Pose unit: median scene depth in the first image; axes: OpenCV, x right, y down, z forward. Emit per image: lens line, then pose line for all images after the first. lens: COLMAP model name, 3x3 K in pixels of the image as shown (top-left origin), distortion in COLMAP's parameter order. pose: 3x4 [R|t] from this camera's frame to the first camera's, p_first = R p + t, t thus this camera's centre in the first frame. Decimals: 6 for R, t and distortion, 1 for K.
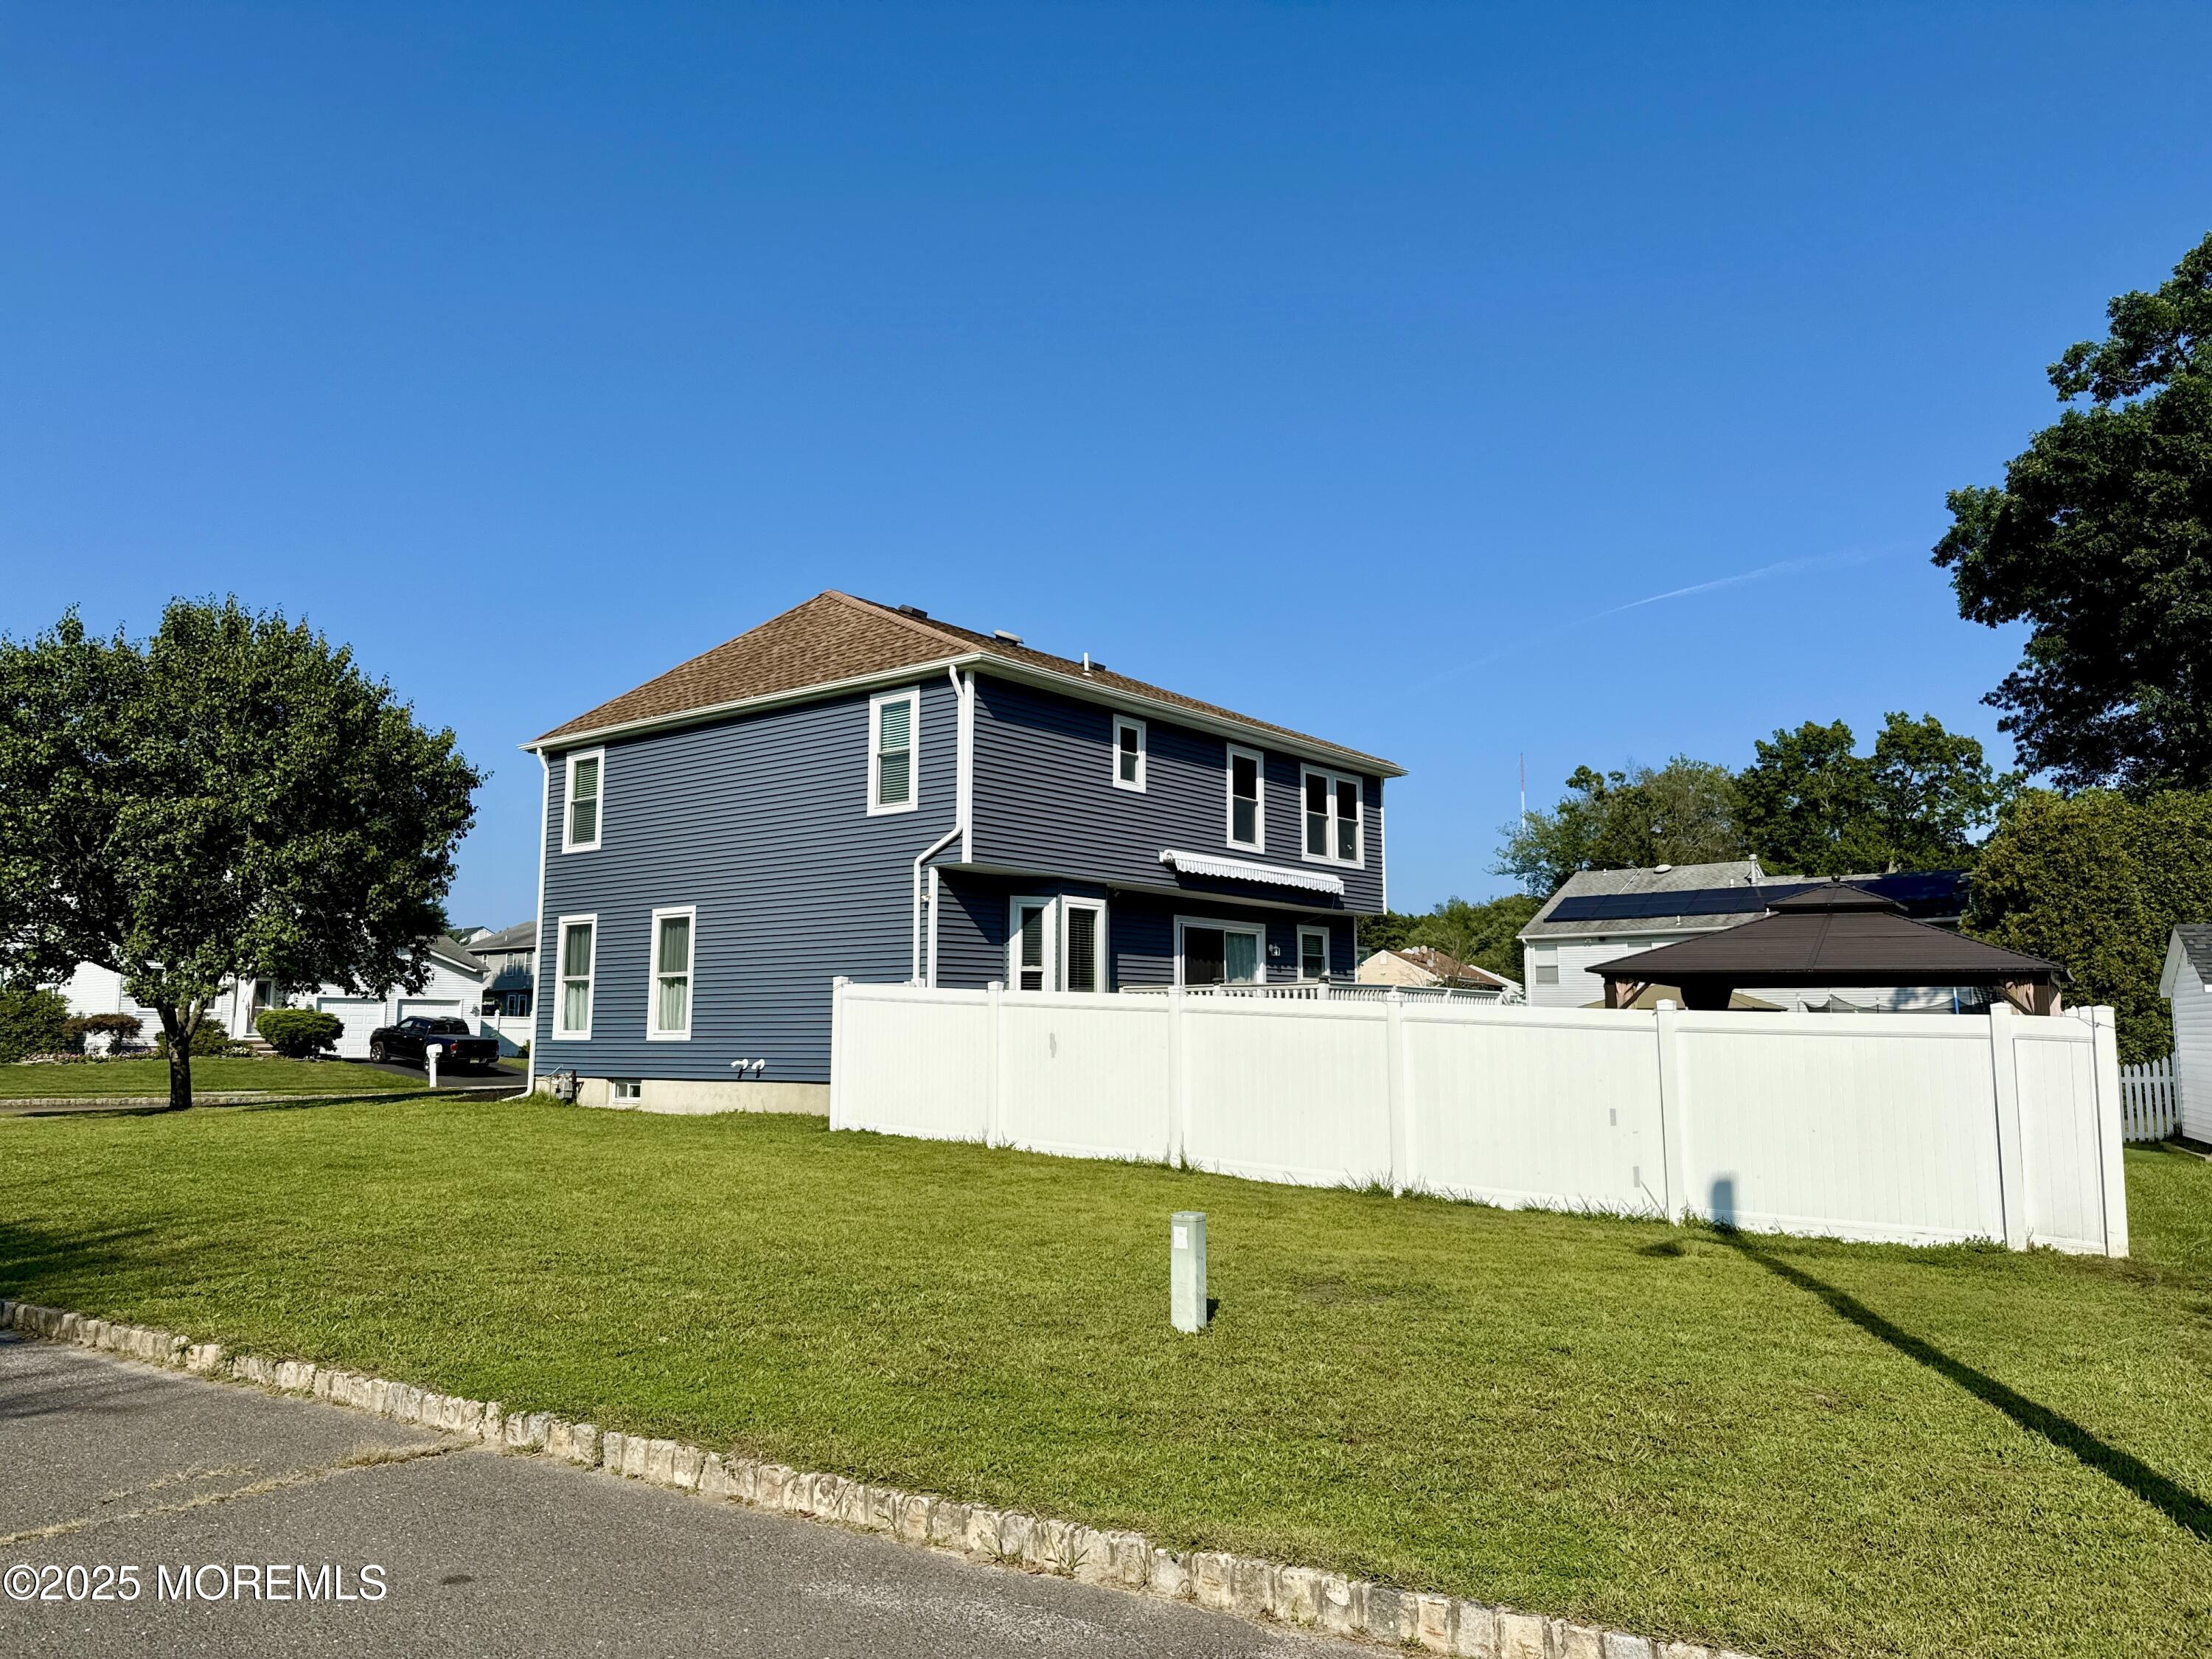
lens RADIAL K [[1552.9, 0, 1089.6], [0, 1552.9, 841.0], [0, 0, 1]] dist [0.060347, -0.059577]
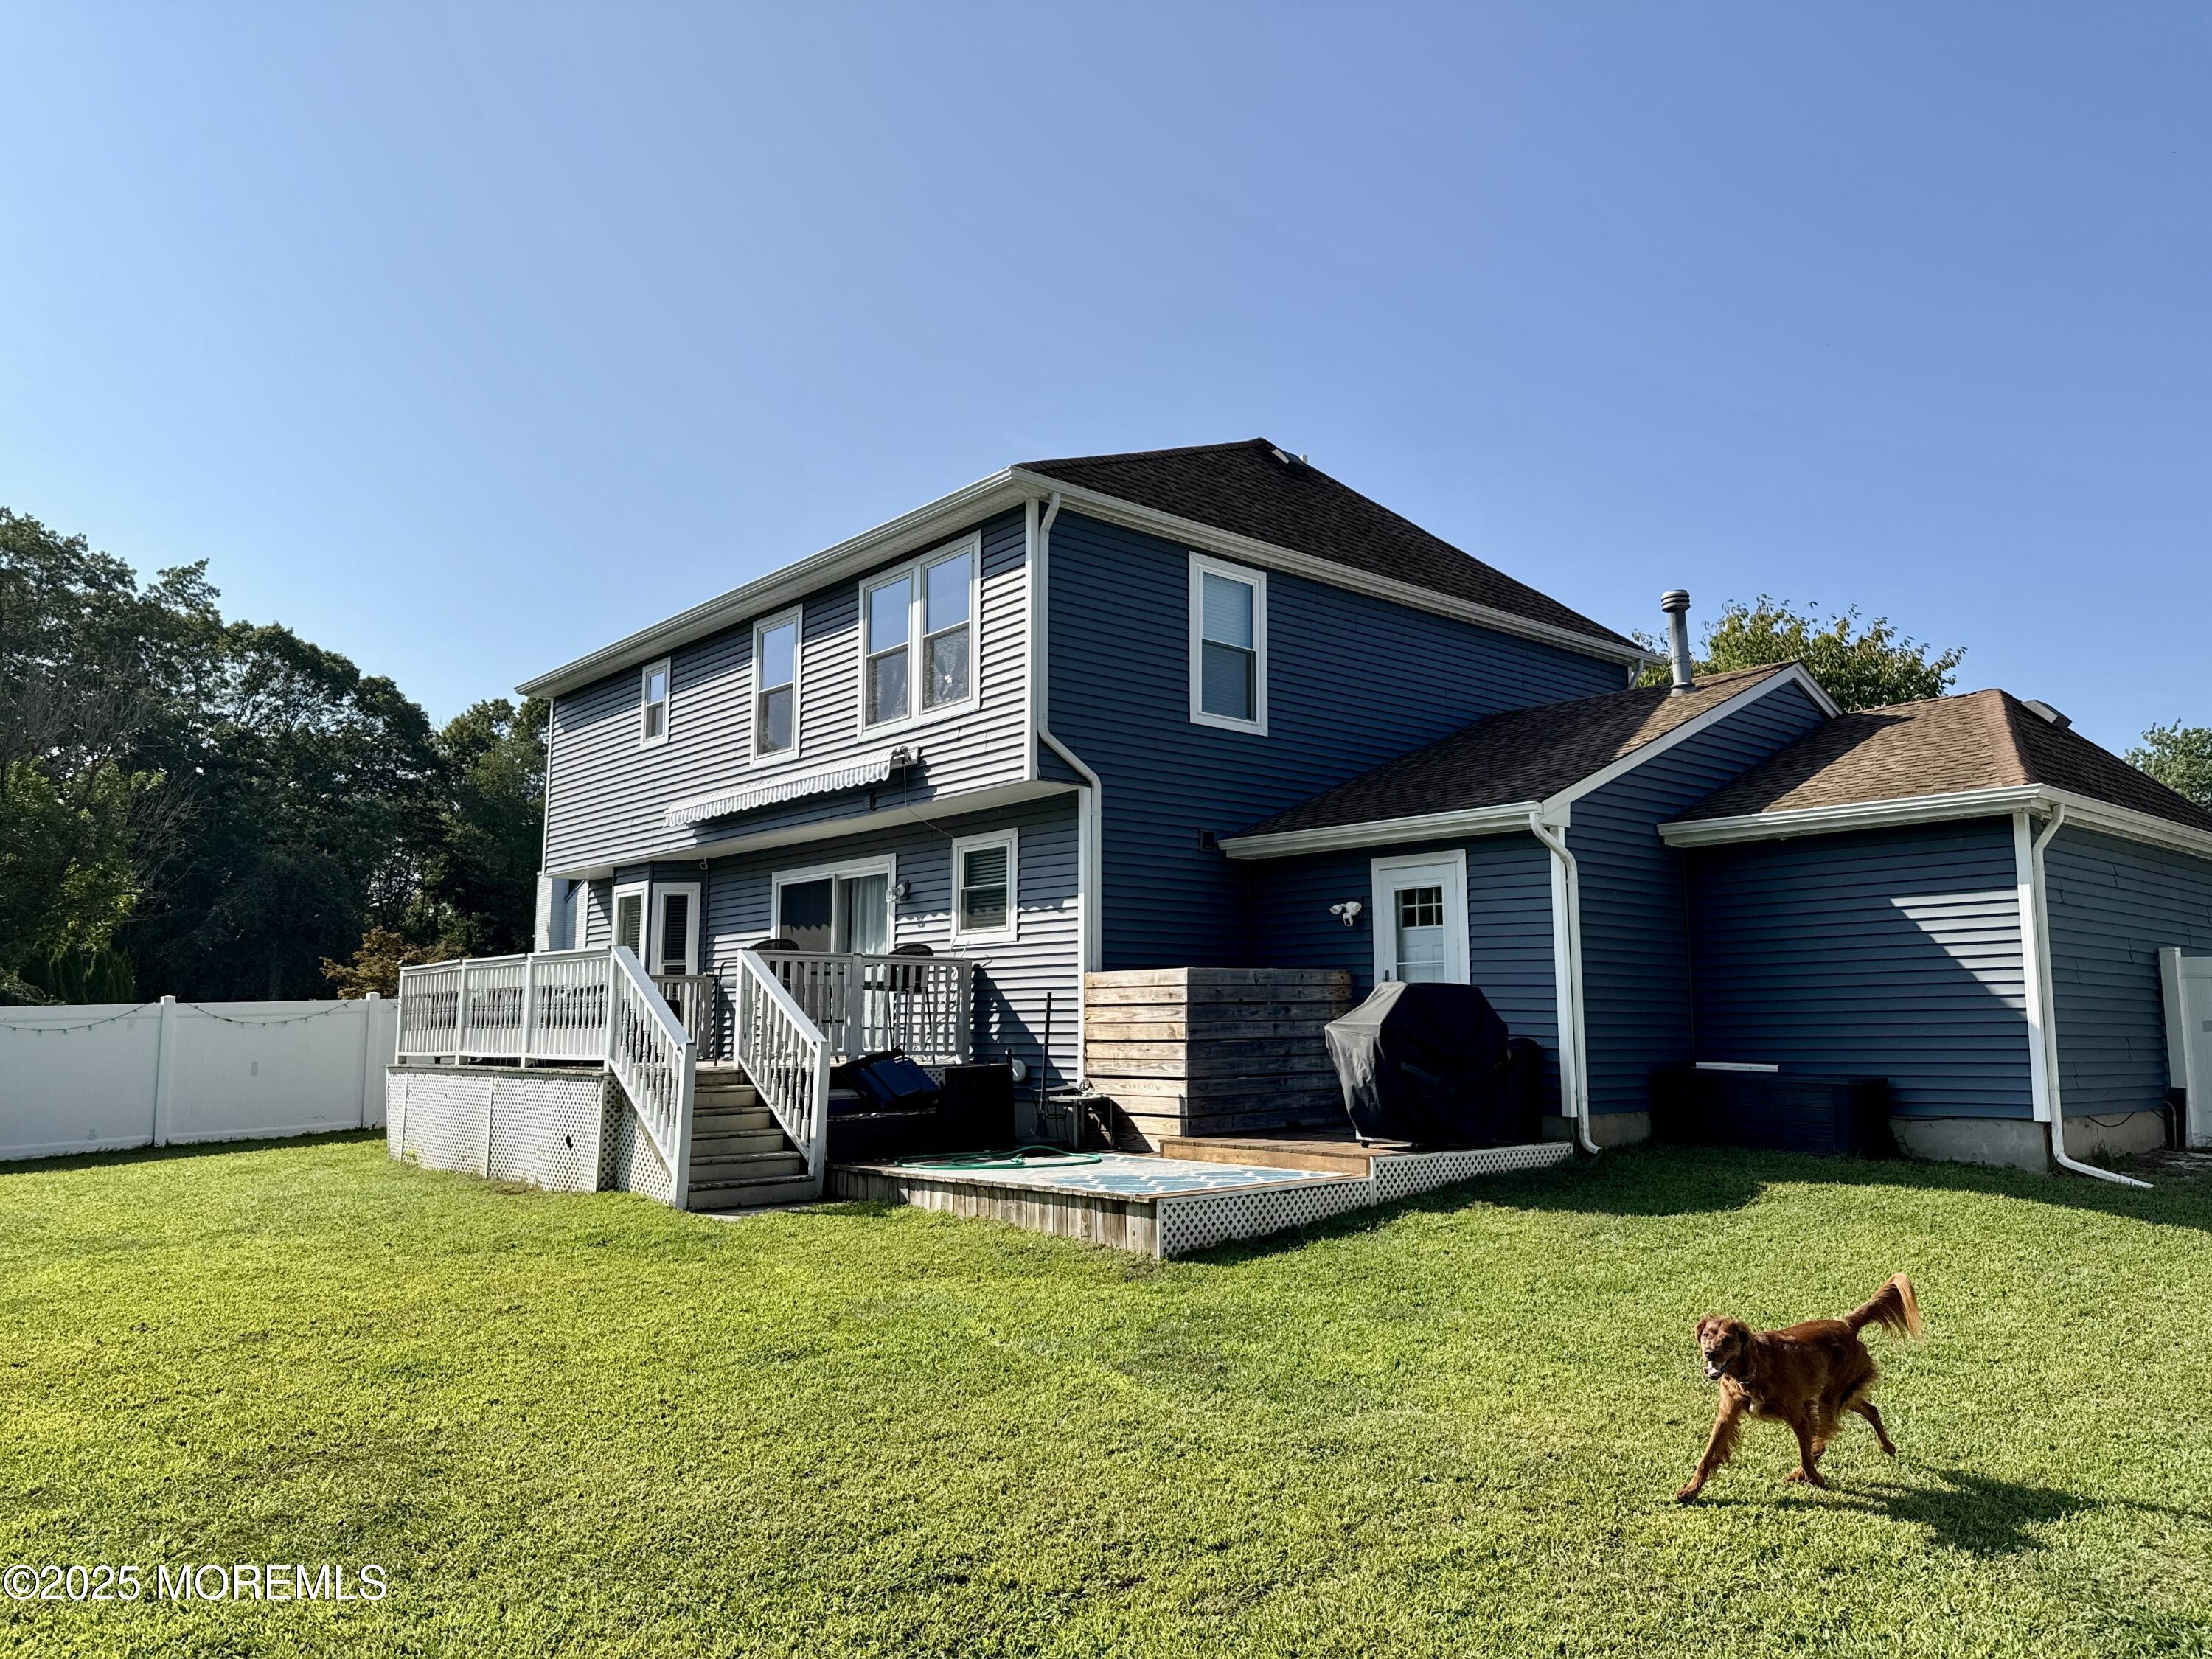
lens RADIAL K [[1552.9, 0, 1124.2], [0, 1552.9, 825.6], [0, 0, 1]] dist [0.060347, -0.059577]
pose [[-0.162050, -0.134467, -0.977578, 0.573776], [0.121398, 0.980430, -0.154983, 0.122262], [0.979287, -0.143791, -0.142555, 0.964237]]
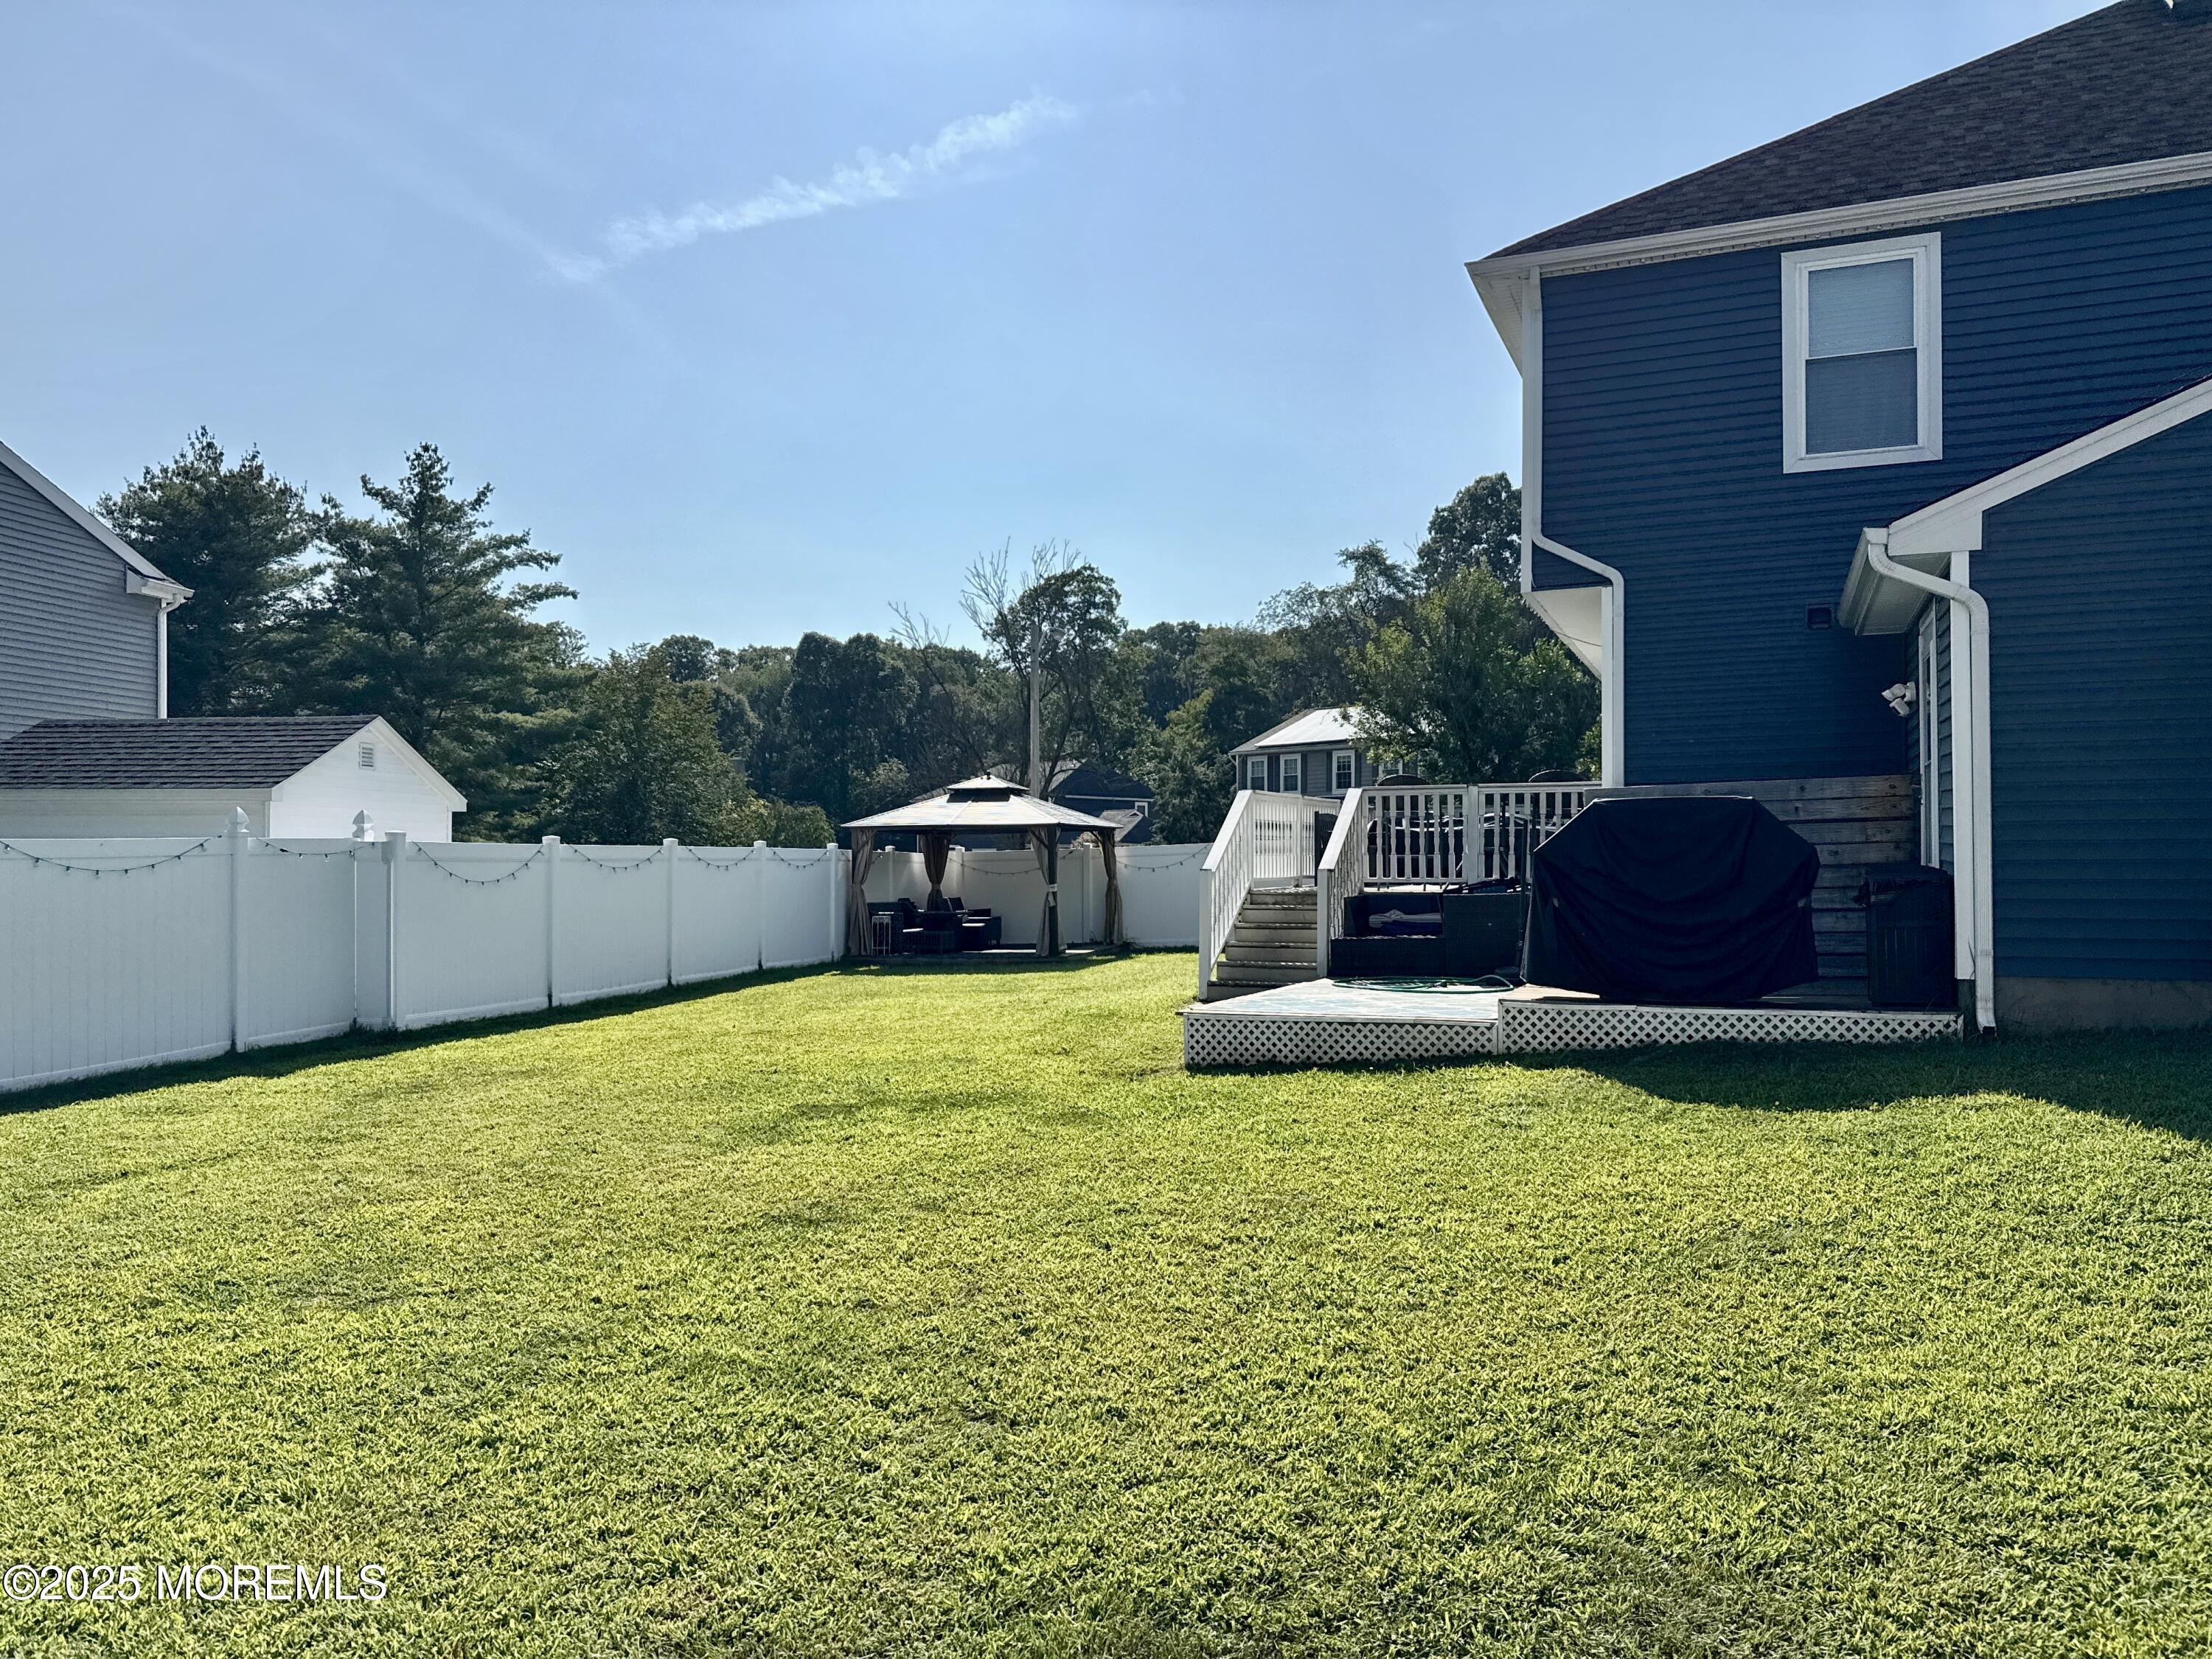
lens RADIAL K [[1552.9, 0, 1096.5], [0, 1552.9, 838.0], [0, 0, 1]] dist [0.060347, -0.059577]
pose [[-0.953841, -0.012384, -0.300056, 0.365786], [0.031122, 0.989693, -0.139781, 0.158863], [0.298694, -0.142667, -0.943625, 1.241833]]
